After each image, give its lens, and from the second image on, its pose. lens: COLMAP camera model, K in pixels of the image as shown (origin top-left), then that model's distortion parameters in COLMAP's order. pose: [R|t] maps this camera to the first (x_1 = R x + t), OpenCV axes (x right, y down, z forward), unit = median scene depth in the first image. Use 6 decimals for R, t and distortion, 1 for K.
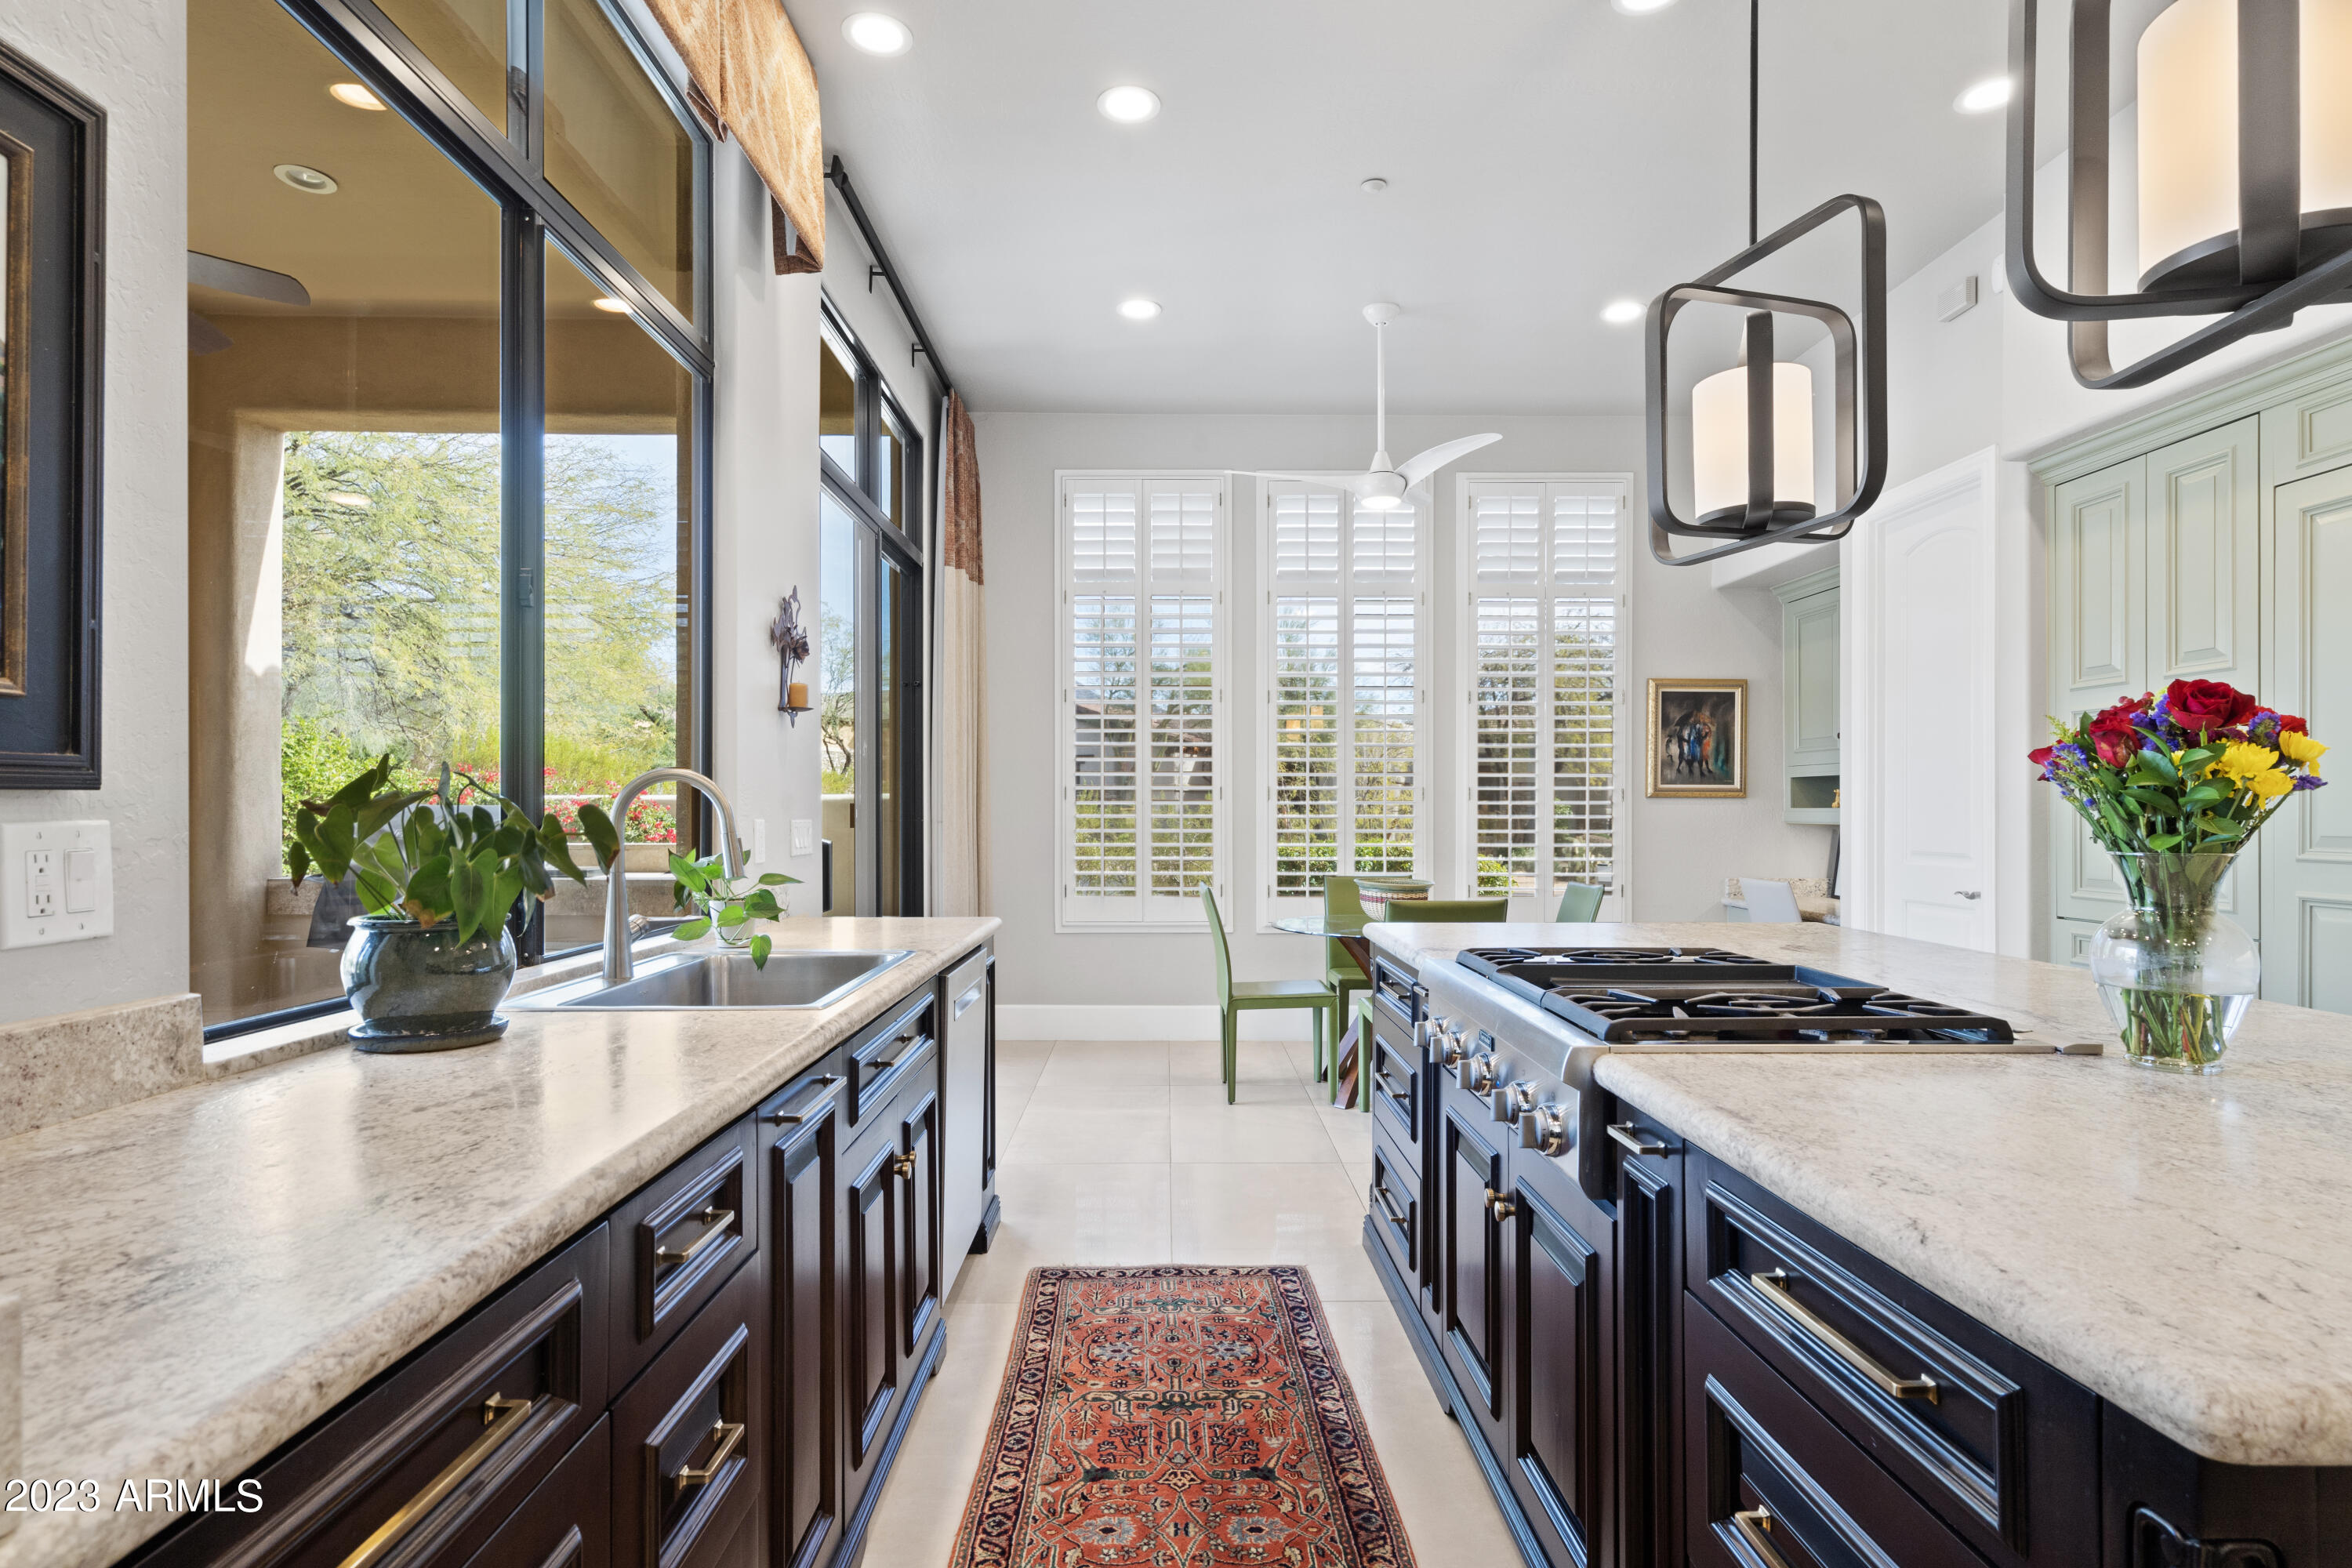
lens RADIAL K [[1208.0, 0, 1162.5], [0, 1208.0, 800.5], [0, 0, 1]] dist [0.007647, -0.007043]
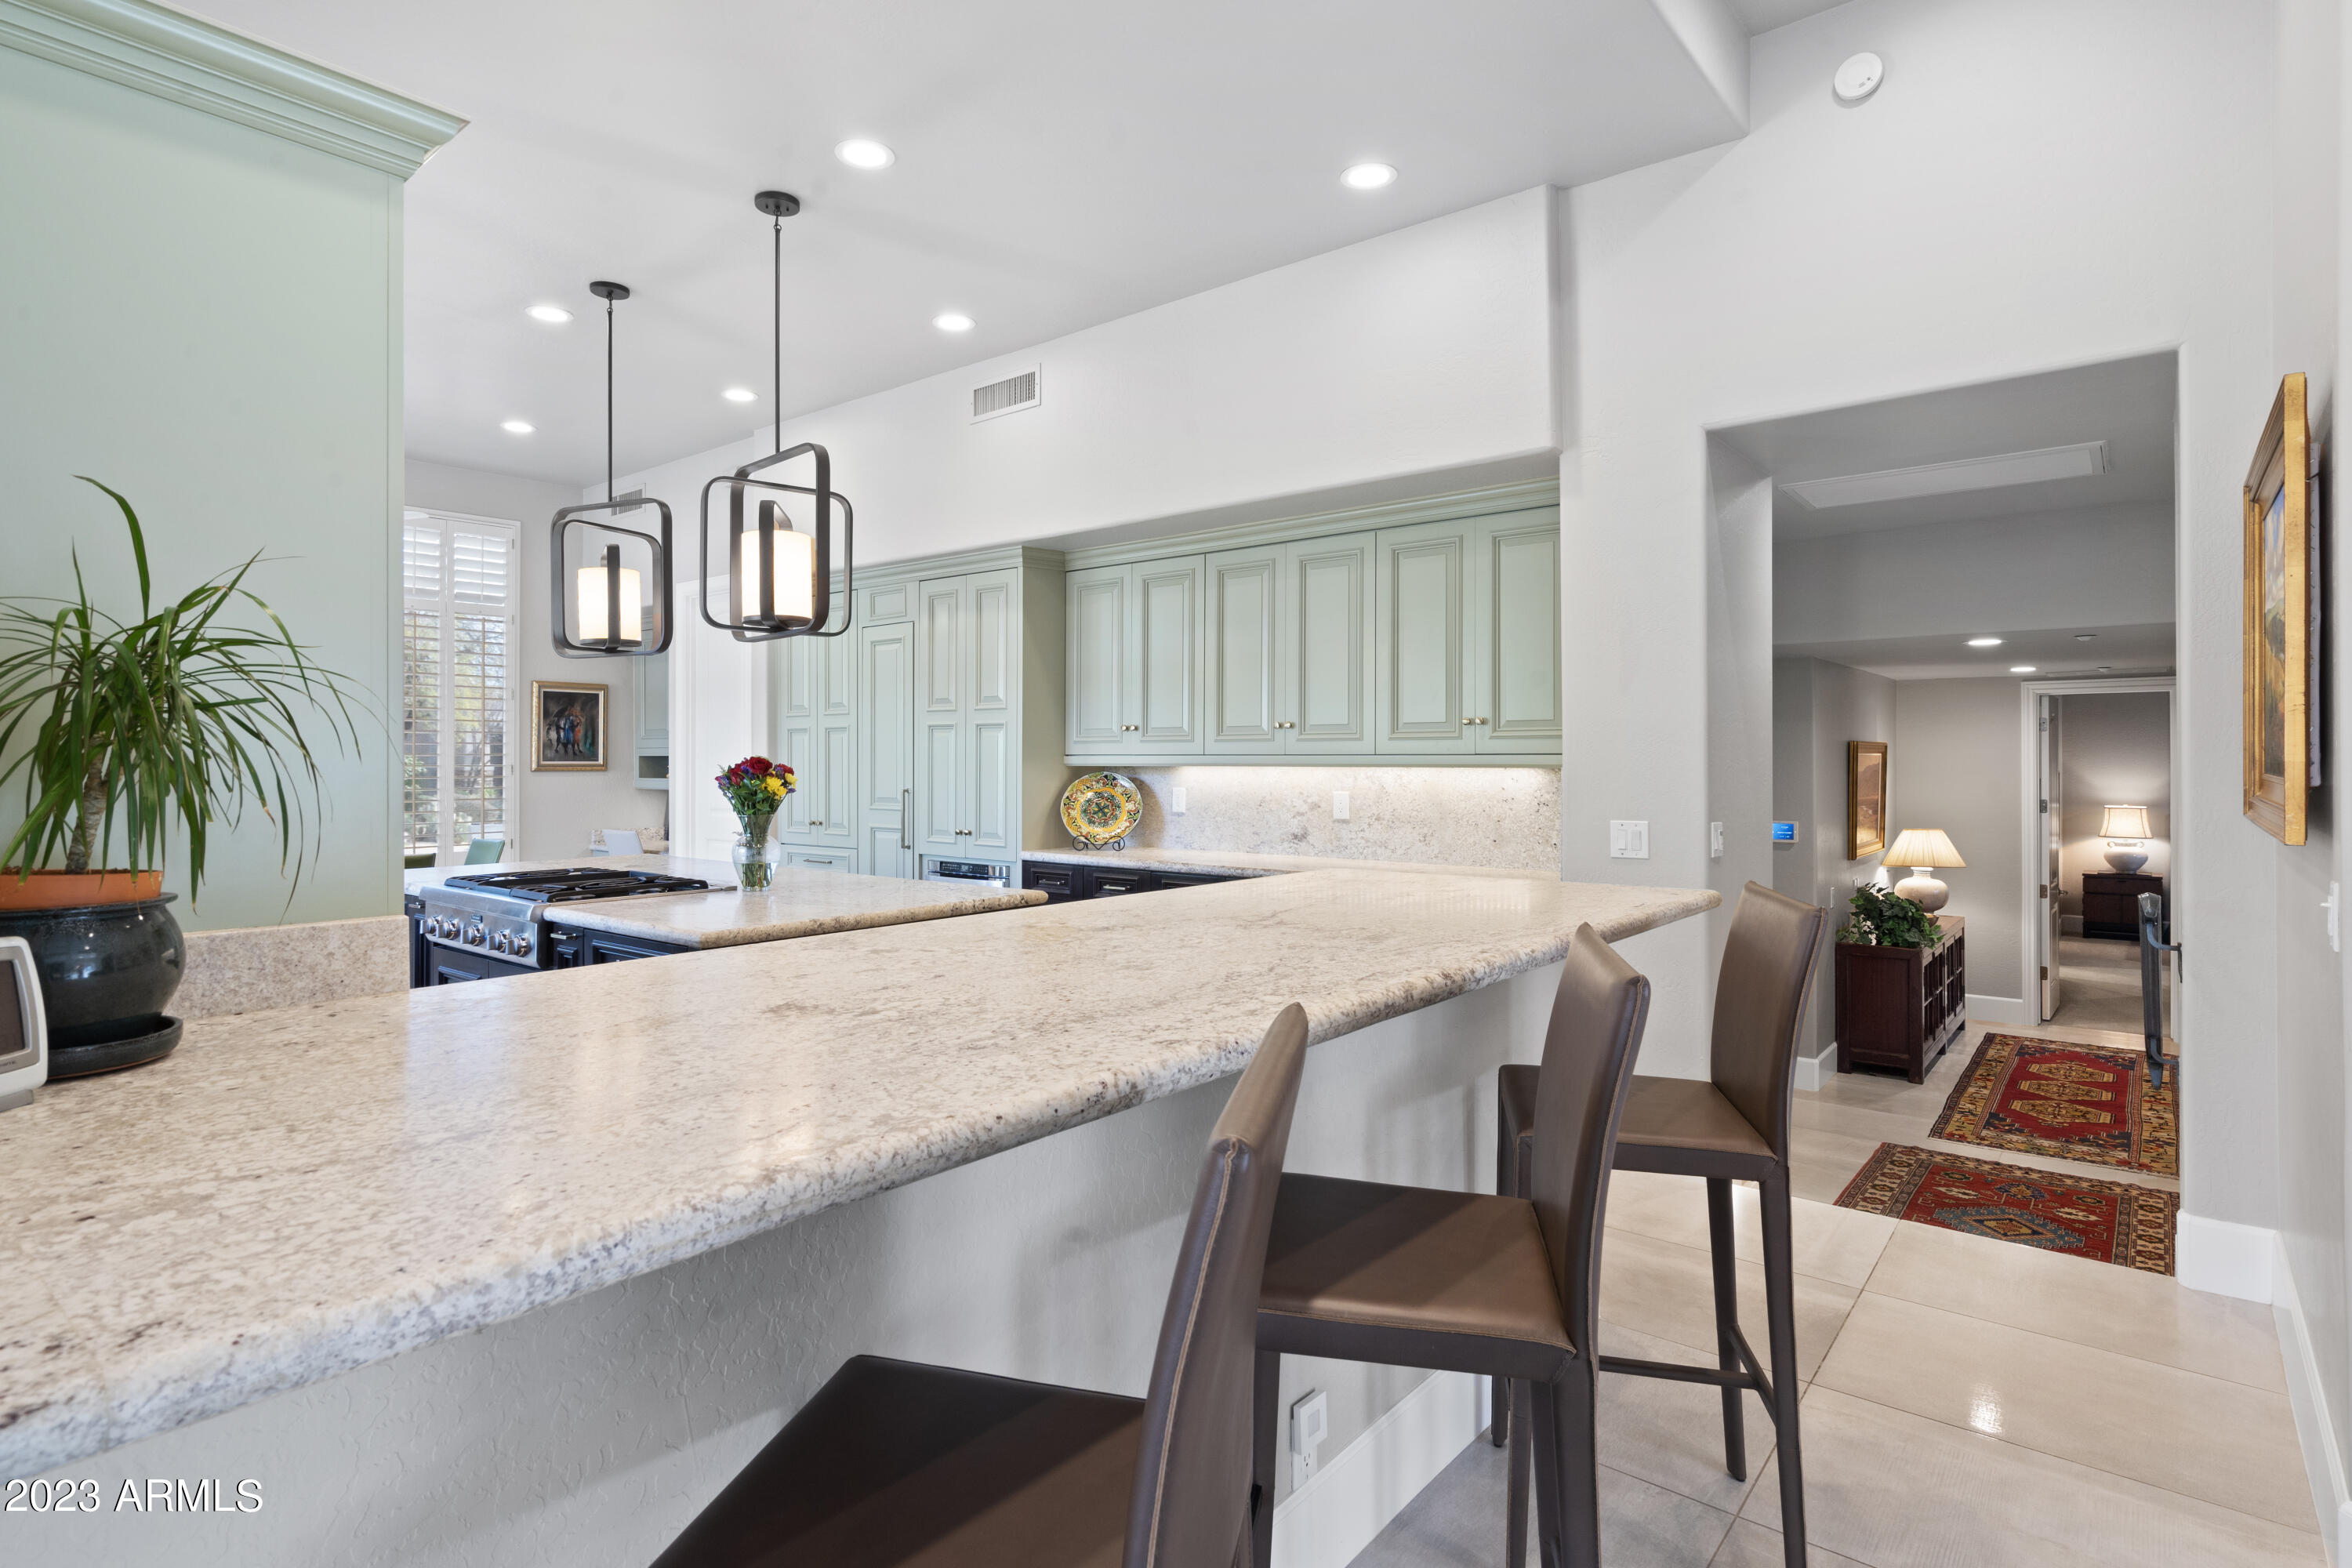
lens RADIAL K [[1208.0, 0, 1175.4], [0, 1208.0, 759.9], [0, 0, 1]] dist [0.007647, -0.007043]
pose [[0.630541, -0.004533, 0.776143, -0.446209], [-0.001818, 0.999972, 0.007317, -0.064736], [-0.776154, -0.006025, 0.630515, -0.927265]]
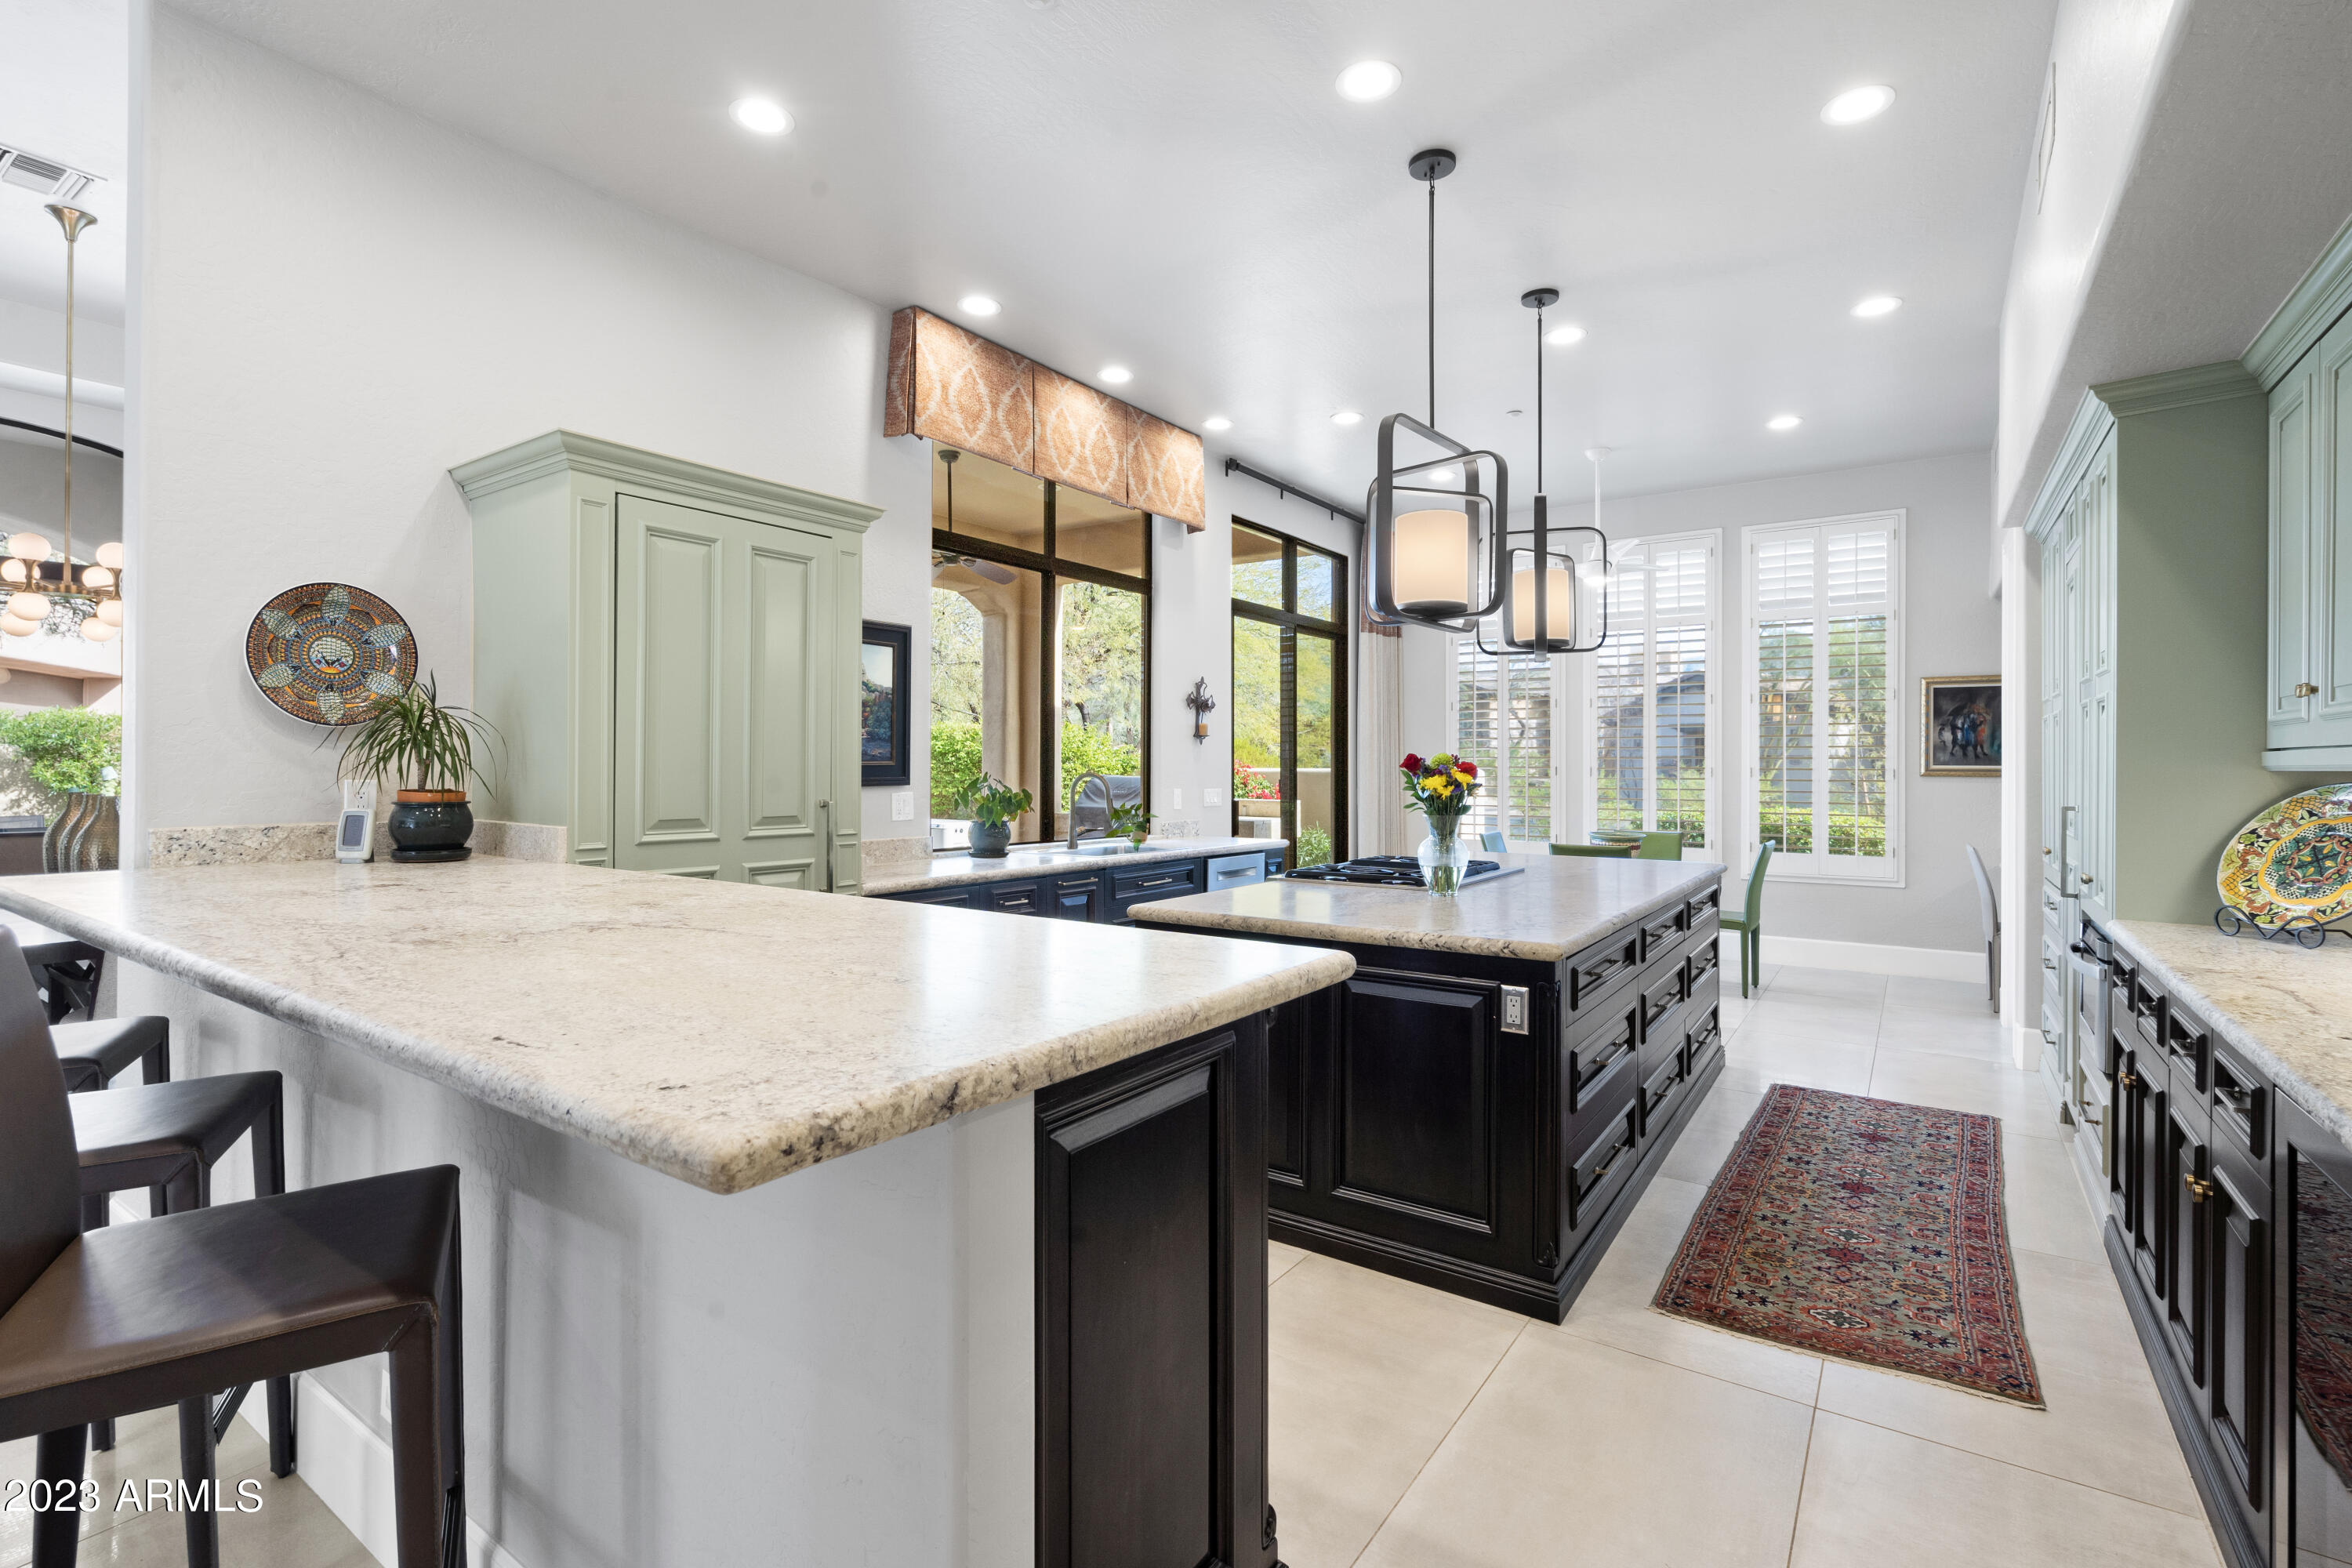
lens RADIAL K [[1082.3, 0, 1158.8], [0, 1082.3, 768.5], [0, 0, 1]] dist [-0.007096, 0.003099]
pose [[0.811917, 0.002129, -0.583769, 1.036666], [0.001557, 0.999982, 0.005813, -0.044069], [0.583771, -0.005629, 0.811899, -0.795544]]
